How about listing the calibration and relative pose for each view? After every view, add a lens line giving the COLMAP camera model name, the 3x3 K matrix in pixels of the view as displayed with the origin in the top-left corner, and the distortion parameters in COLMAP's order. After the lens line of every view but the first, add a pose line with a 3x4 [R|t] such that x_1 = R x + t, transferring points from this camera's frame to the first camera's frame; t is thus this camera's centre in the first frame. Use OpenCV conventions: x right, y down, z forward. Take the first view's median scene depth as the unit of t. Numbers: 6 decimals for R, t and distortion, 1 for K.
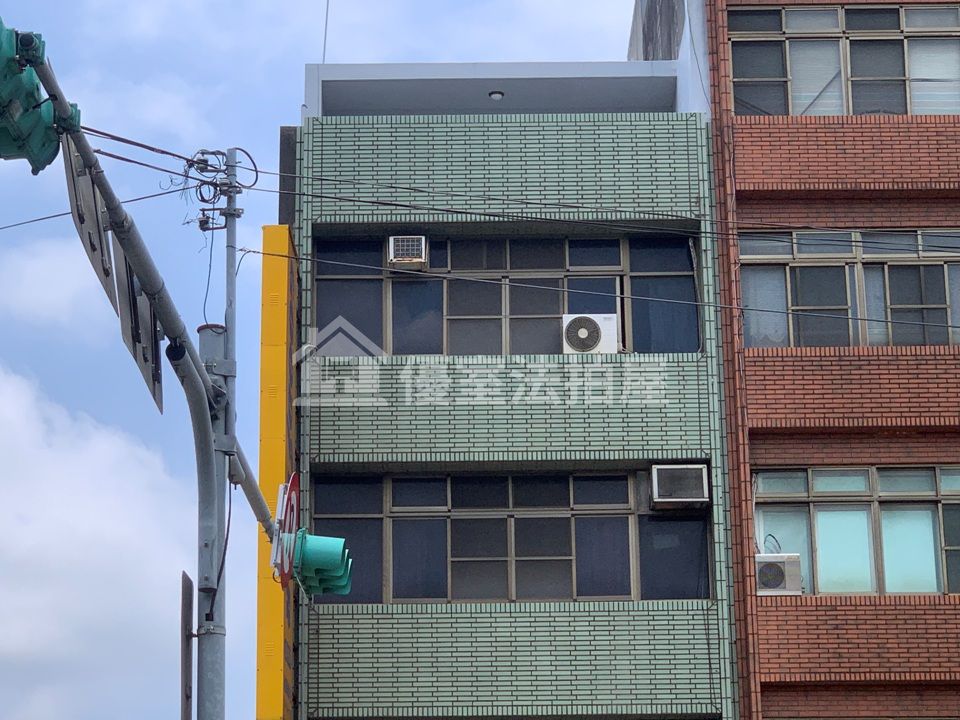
lens RADIAL K [[2457.1, 0, 473.7], [0, 2457.1, 360.5], [0, 0, 1]] dist [-0.053565, 0.000000]
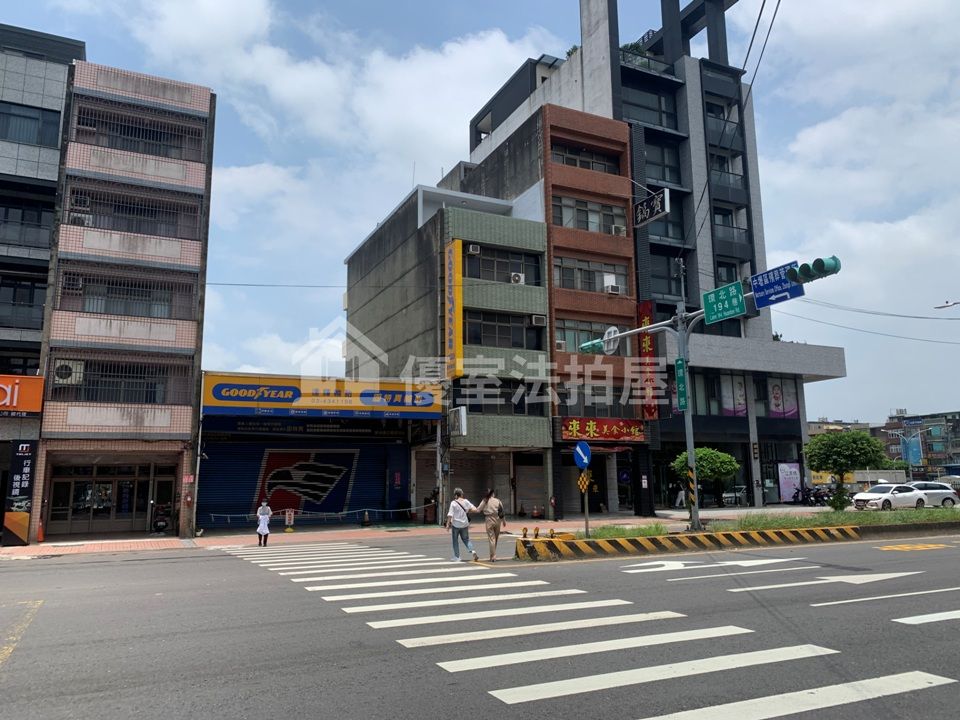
lens RADIAL K [[745.5, 0, 488.0], [0, 745.5, 354.8], [0, 0, 1]] dist [0.151133, -0.039751]
pose [[0.896399, 0.077731, 0.436379, -0.487580], [-0.133387, 0.986174, 0.098334, -0.001808], [-0.422702, -0.146354, 0.894373, -0.028635]]
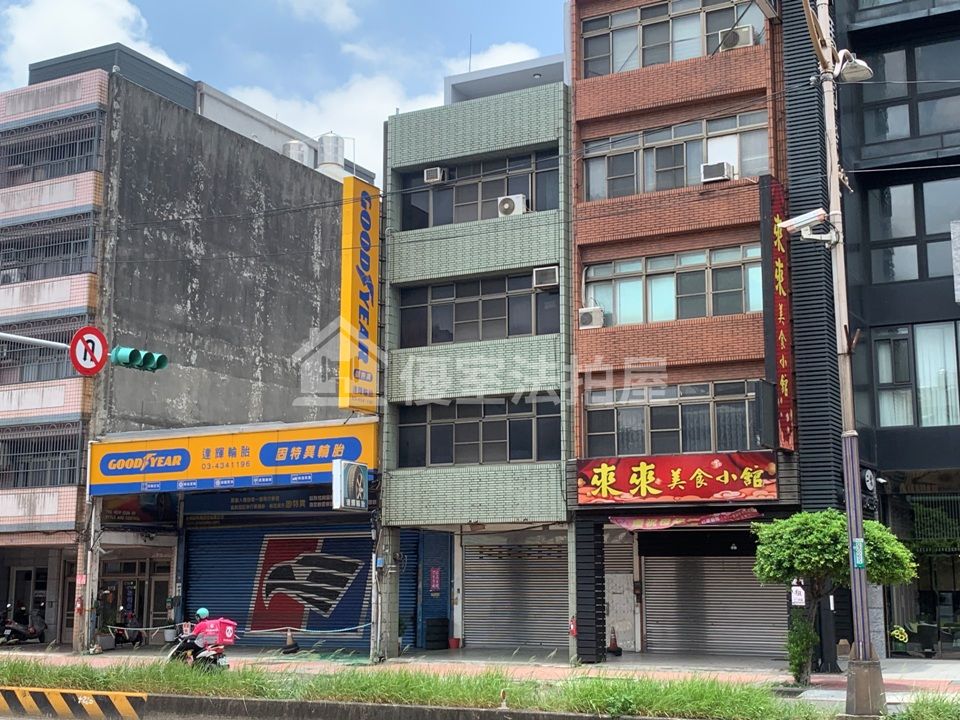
lens RADIAL K [[1343.3, 0, 478.1], [0, 1343.3, 353.0], [0, 0, 1]] dist [0.170698, 0.000000]
pose [[0.878104, -0.069362, -0.473415, 0.539282], [0.133258, 0.985741, 0.102745, -0.008689], [0.459538, -0.153307, 0.874827, 0.000876]]
